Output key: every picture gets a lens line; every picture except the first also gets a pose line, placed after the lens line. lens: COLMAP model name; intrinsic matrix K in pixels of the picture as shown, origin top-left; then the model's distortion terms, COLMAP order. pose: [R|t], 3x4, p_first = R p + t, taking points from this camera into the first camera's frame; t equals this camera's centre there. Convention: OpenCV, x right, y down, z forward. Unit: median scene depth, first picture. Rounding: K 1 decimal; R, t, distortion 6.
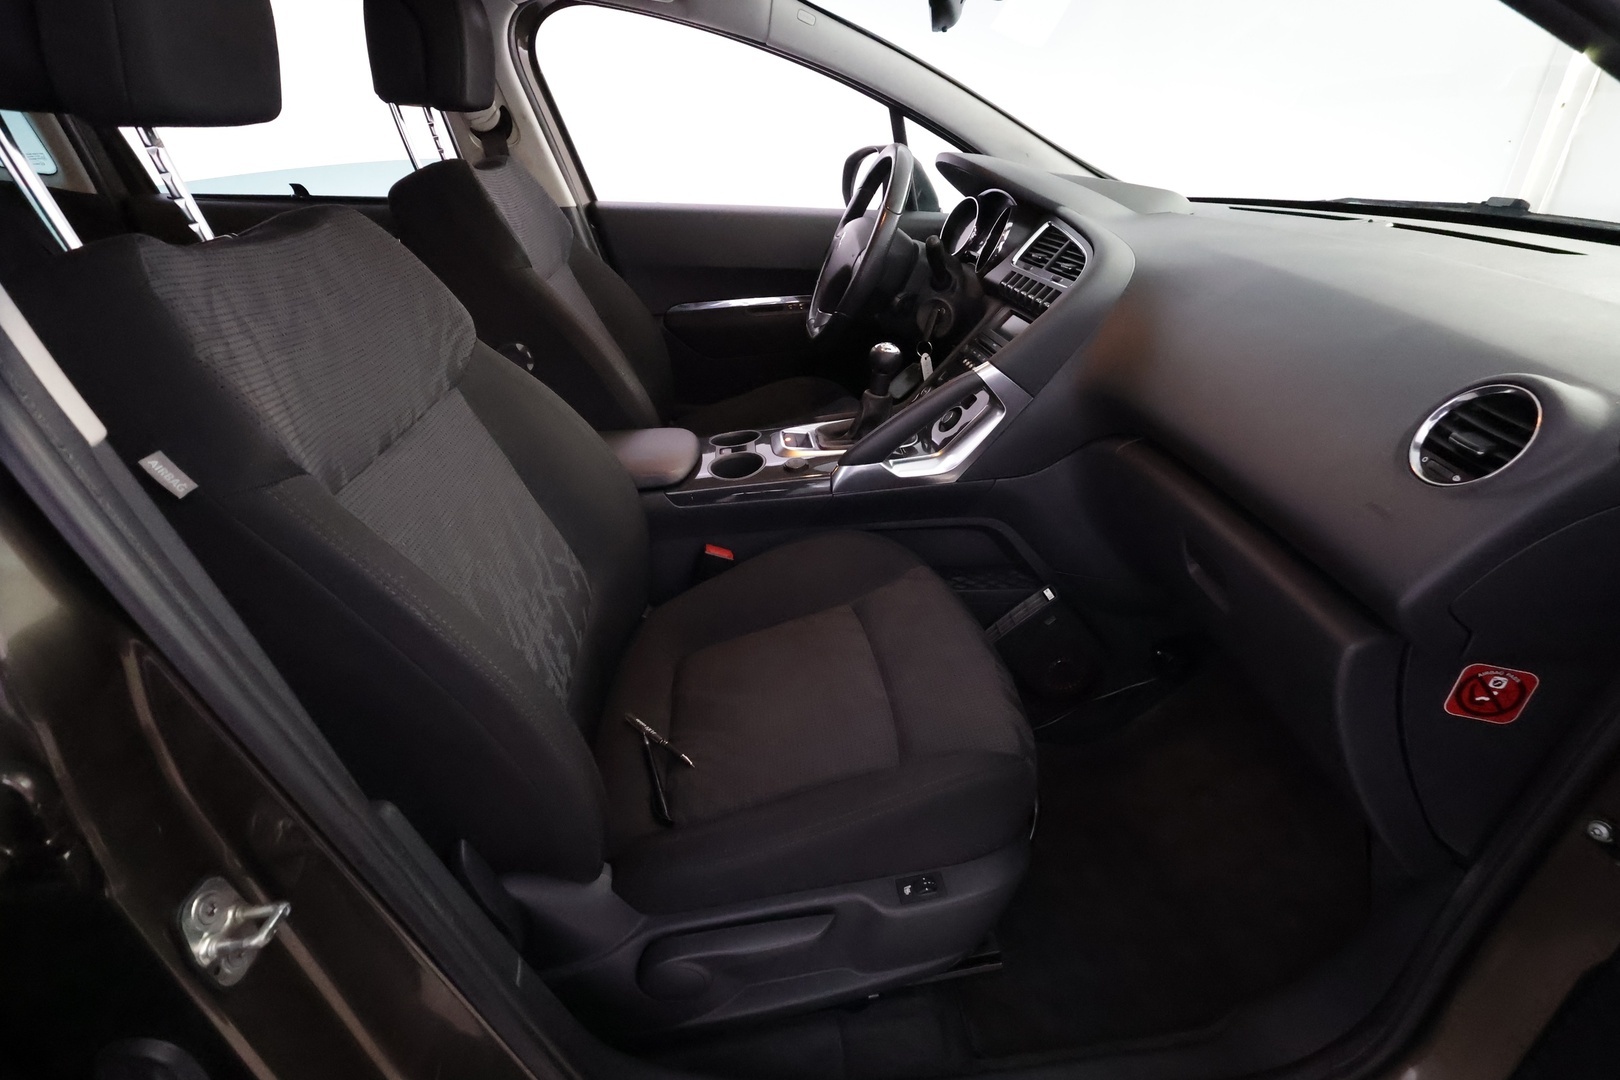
lens RADIAL K [[744.3, 0, 812.5], [0, 744.3, 542.6], [0, 0, 1]] dist [-0.001329, 0.000611]
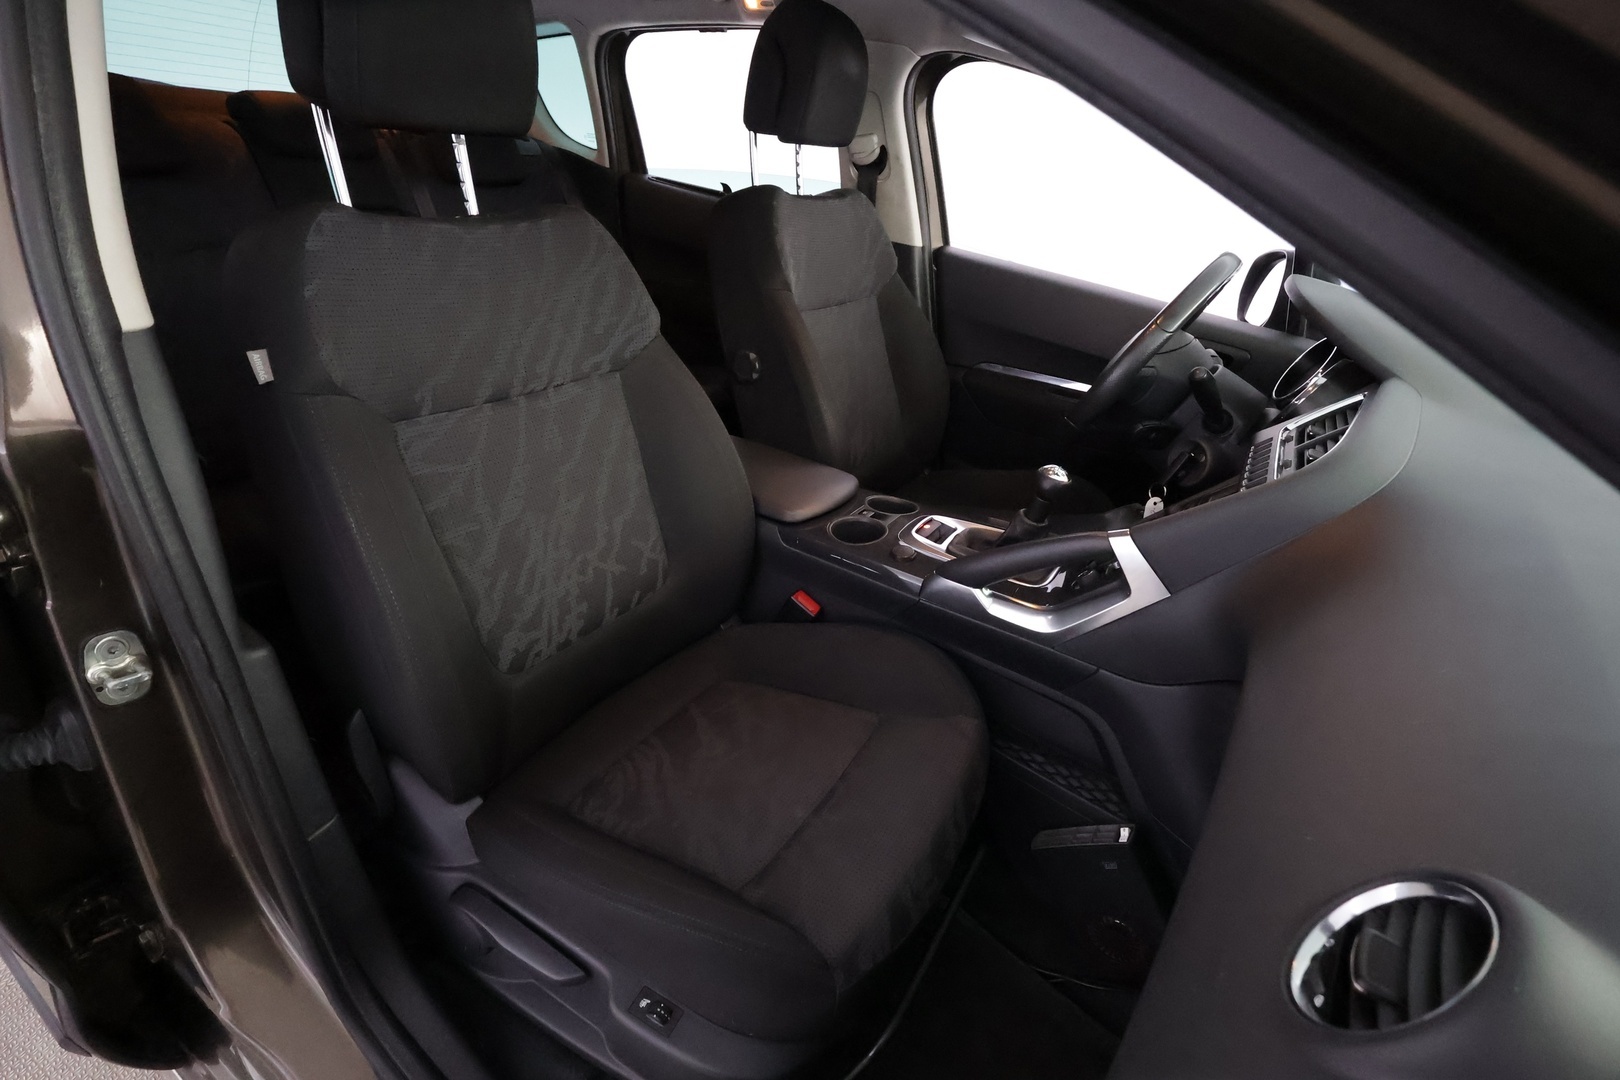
lens RADIAL K [[744.3, 0, 811.9], [0, 744.3, 541.4], [0, 0, 1]] dist [-0.001329, 0.000611]
pose [[0.782678, 0.392006, -0.483473, 0.340286], [-0.410802, 0.908885, 0.071901, -0.141258], [0.467607, 0.142337, 0.872401, 0.132031]]
